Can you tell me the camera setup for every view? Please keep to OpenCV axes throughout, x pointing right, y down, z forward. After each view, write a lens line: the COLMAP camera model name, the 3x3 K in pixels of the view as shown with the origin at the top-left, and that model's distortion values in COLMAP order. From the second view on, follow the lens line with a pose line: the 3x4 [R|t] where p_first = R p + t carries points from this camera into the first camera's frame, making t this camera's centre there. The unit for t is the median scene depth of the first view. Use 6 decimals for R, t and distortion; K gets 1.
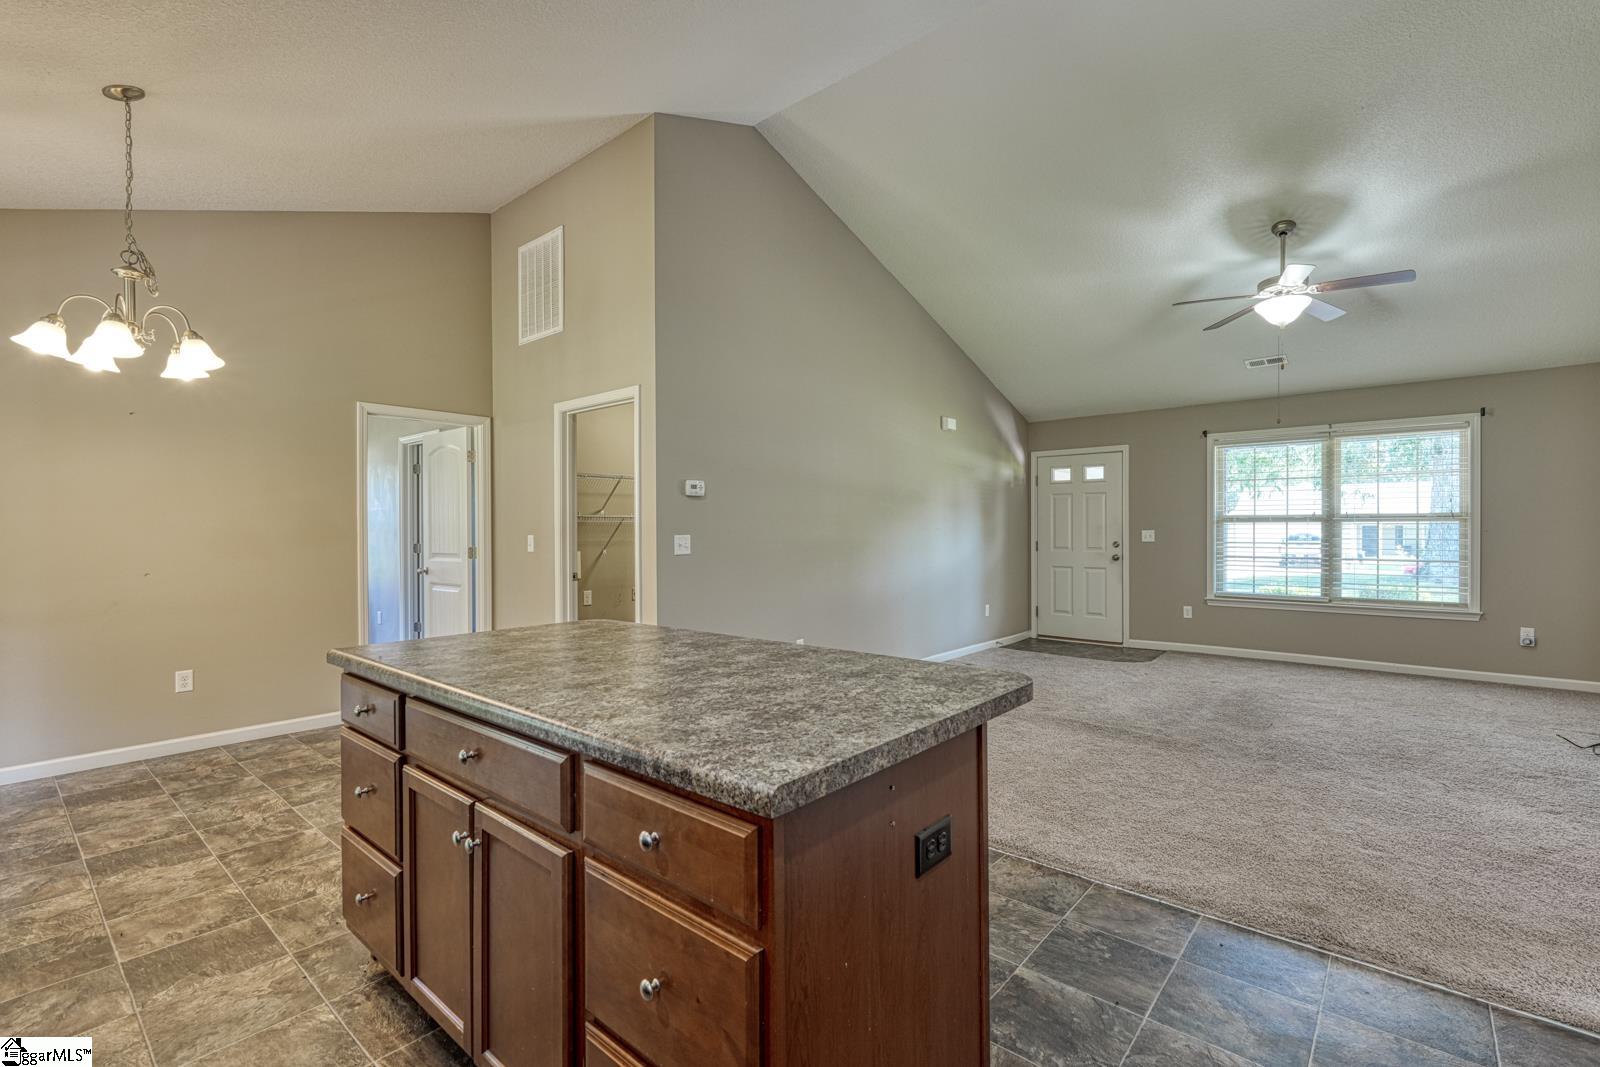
lens RADIAL K [[697.4, 0, 808.0], [0, 697.4, 531.8], [0, 0, 1]] dist [0.017972, -0.008839]
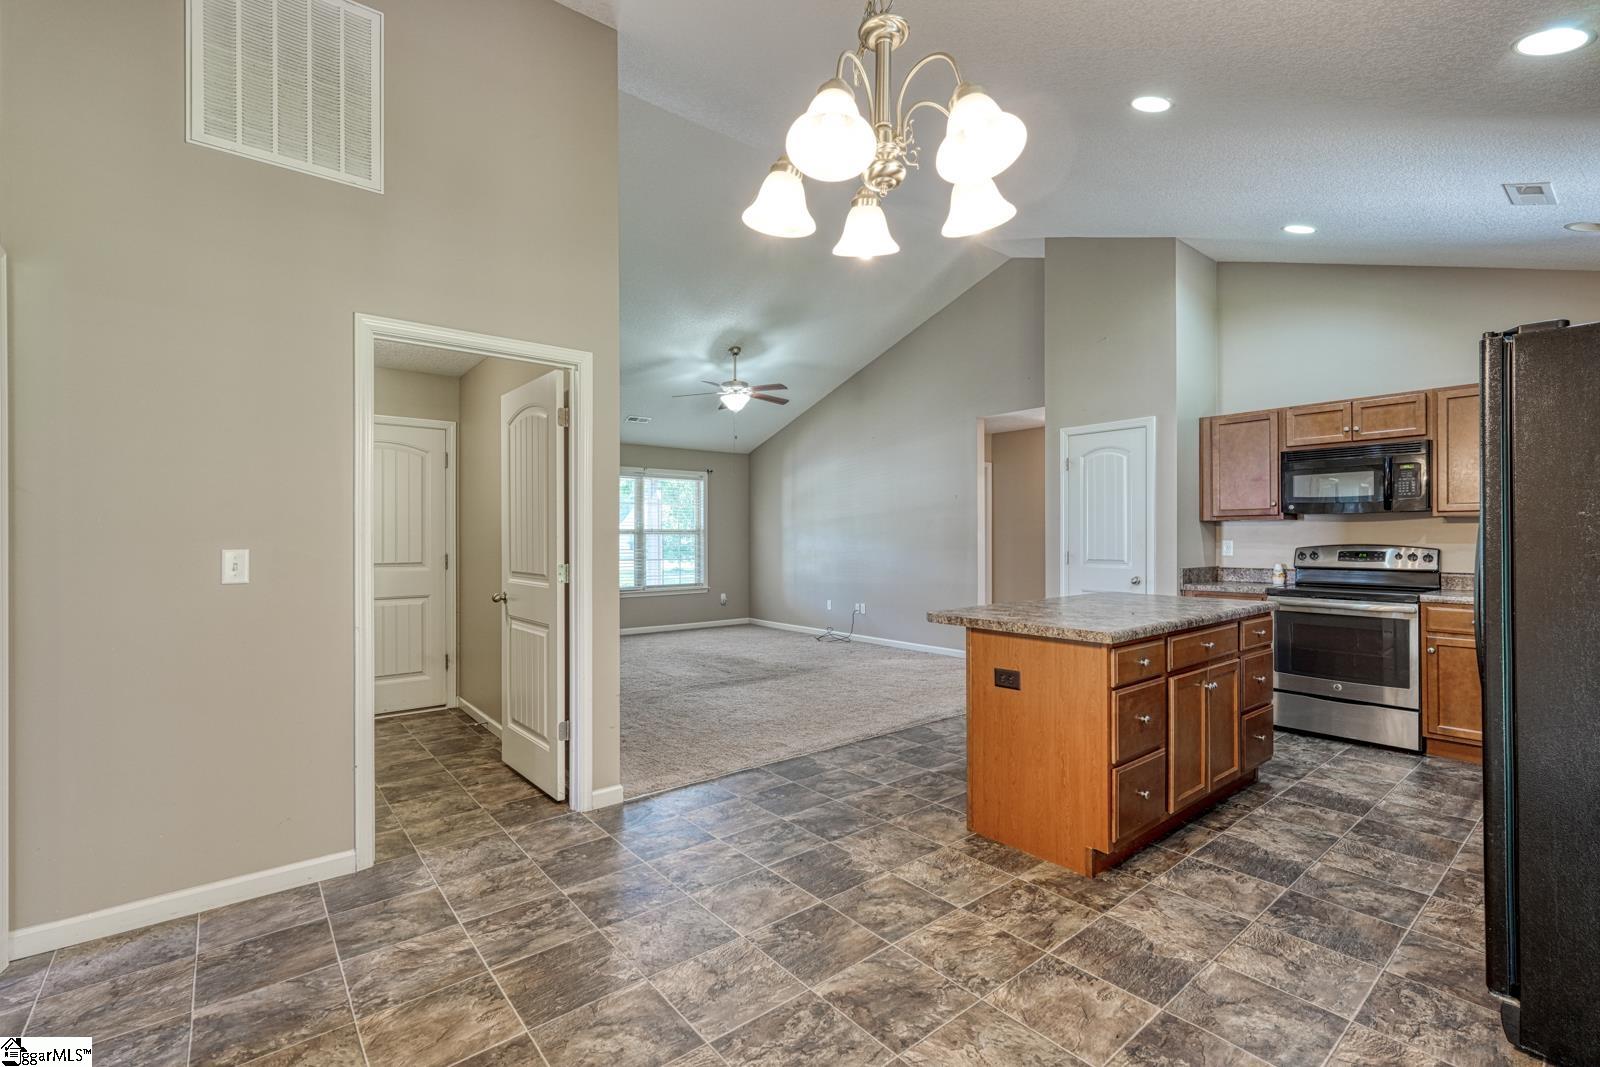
lens RADIAL K [[700.4, 0, 800.0], [0, 700.4, 533.5], [0, 0, 1]] dist [-0.000106, 0.000061]
pose [[0.185864, 0.009484, 0.982530, -0.691351], [0.005142, 0.999930, -0.010625, 0.000659], [-0.982562, 0.007027, 0.185802, 0.452221]]
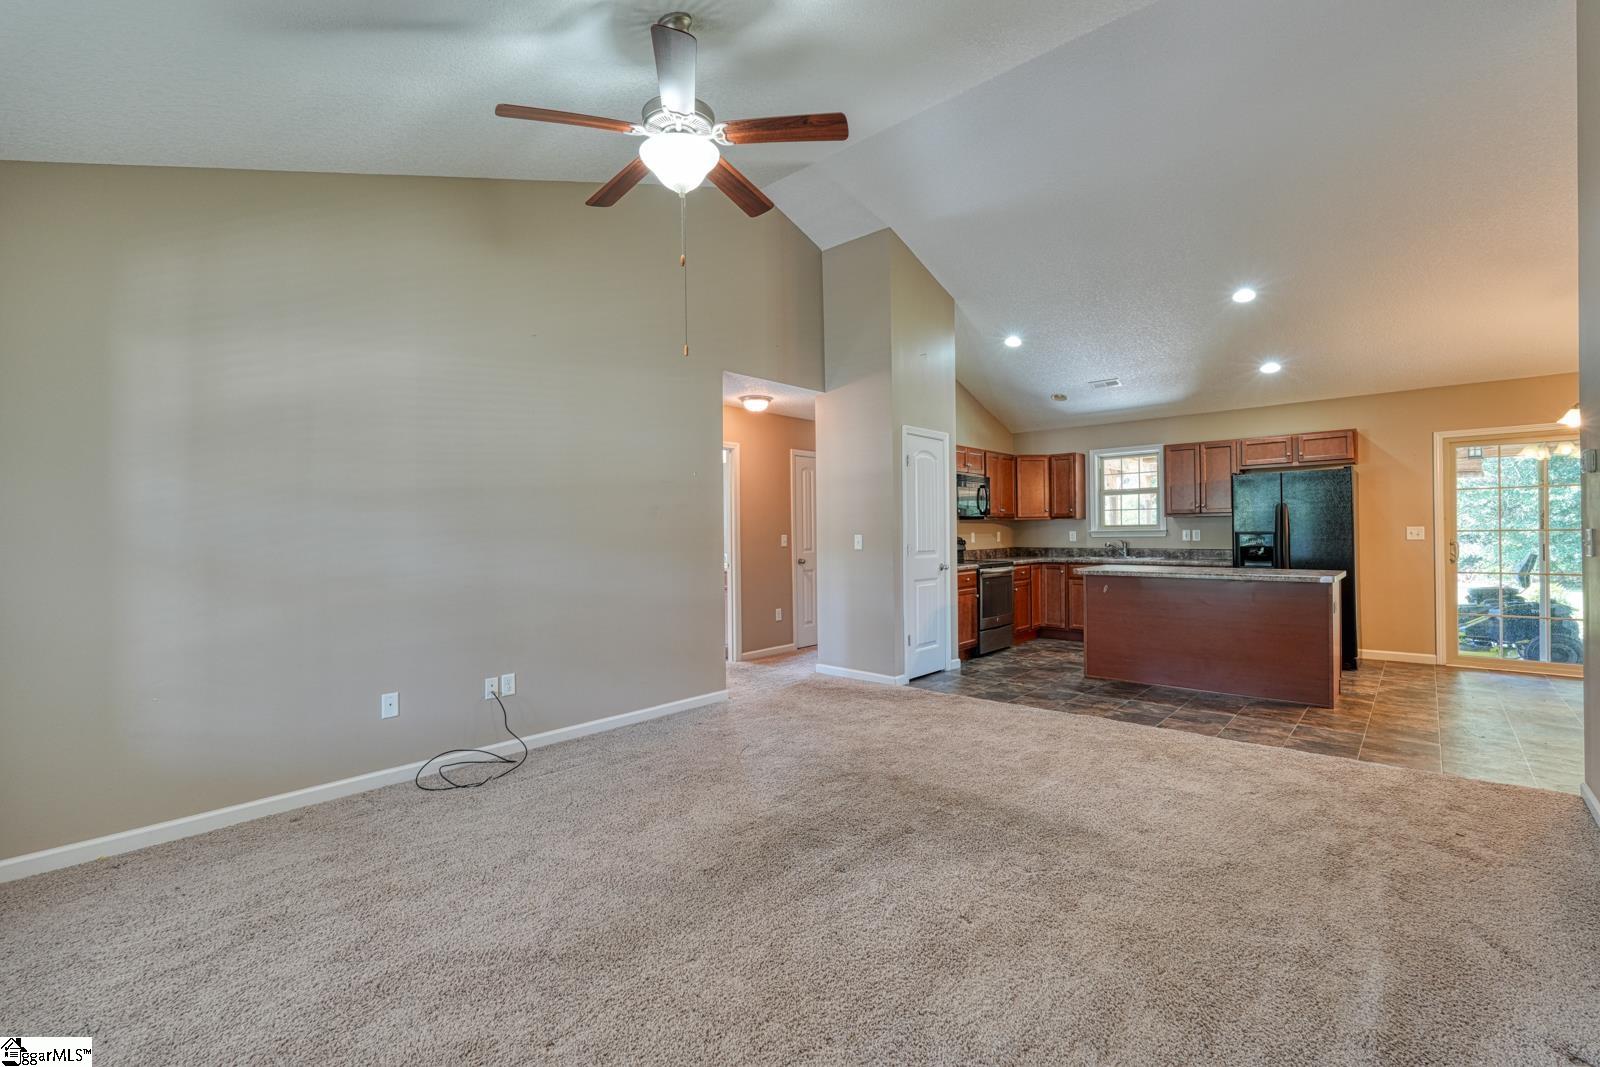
lens RADIAL K [[714.1, 0, 798.8], [0, 714.1, 529.2], [0, 0, 1]] dist [0.008304, 0.000298]
pose [[-0.999706, 0.016396, 0.017855, 0.467963], [0.016368, 0.999865, -0.001714, -0.005497], [-0.017881, -0.001421, -0.999839, 1.299224]]
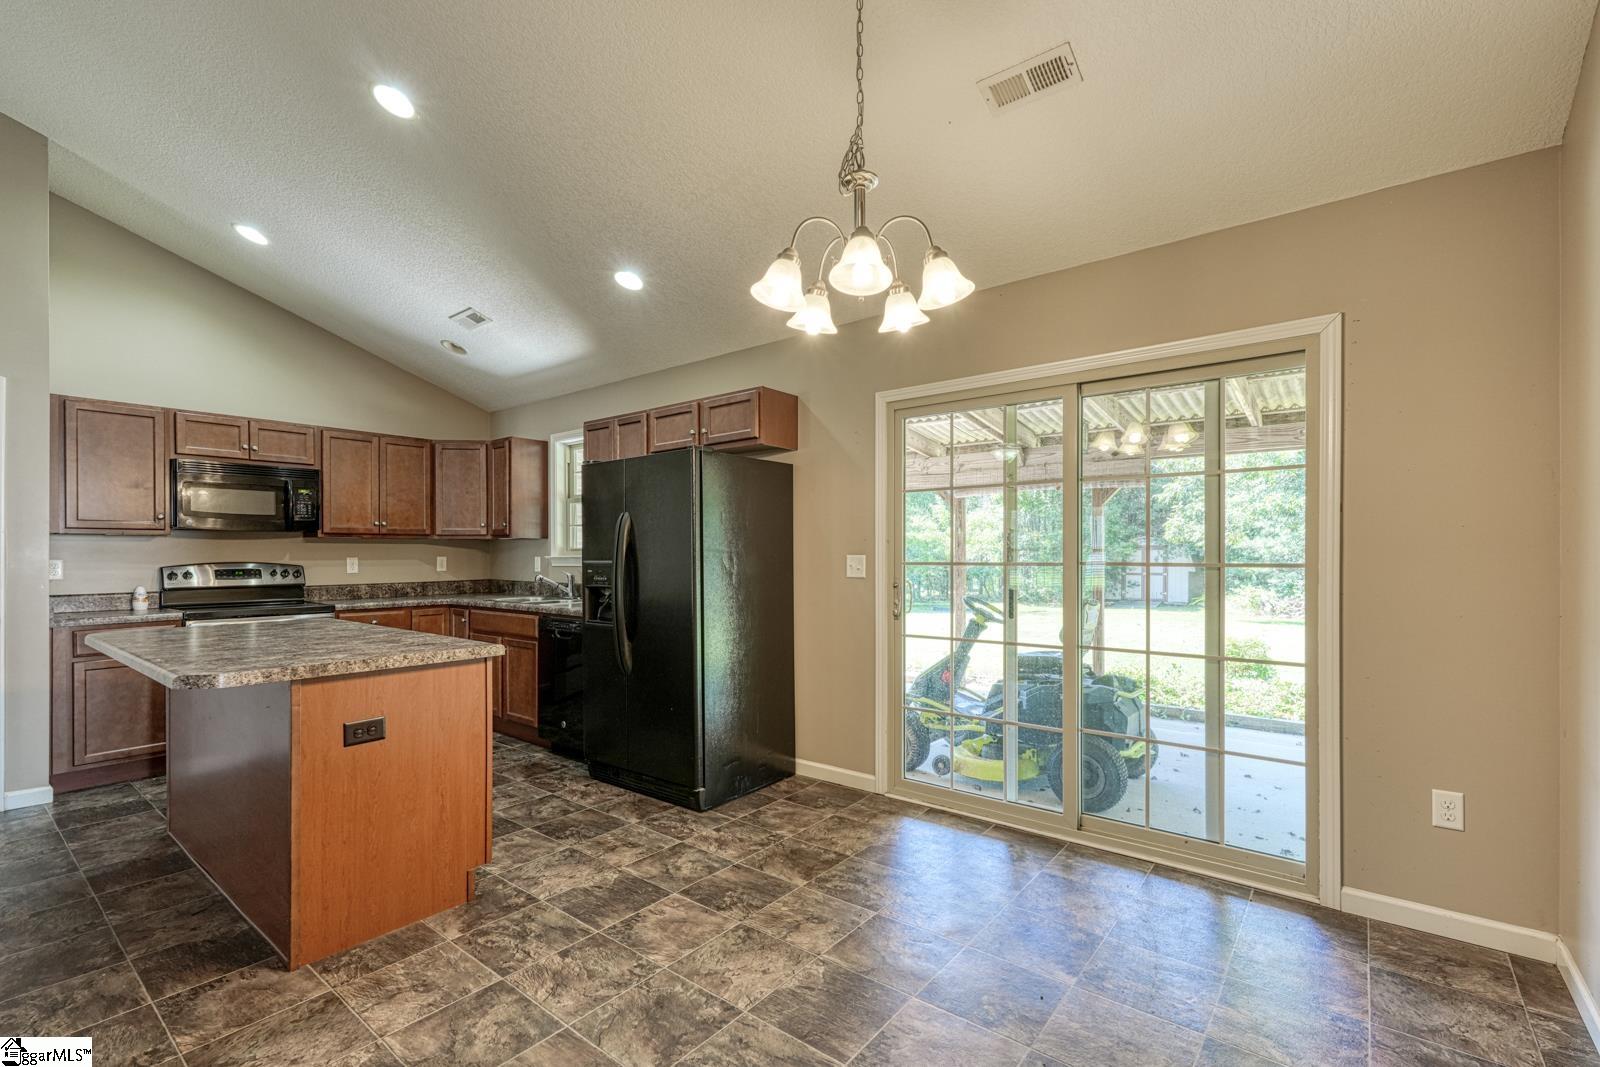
lens RADIAL K [[710.1, 0, 803.8], [0, 710.1, 553.2], [0, 0, 1]] dist [0.001318, 0.000504]
pose [[-0.999562, 0.007986, -0.028480, -0.411721], [0.007914, 0.999965, 0.002628, 0.000418], [0.028500, 0.002402, -0.999591, 0.803960]]
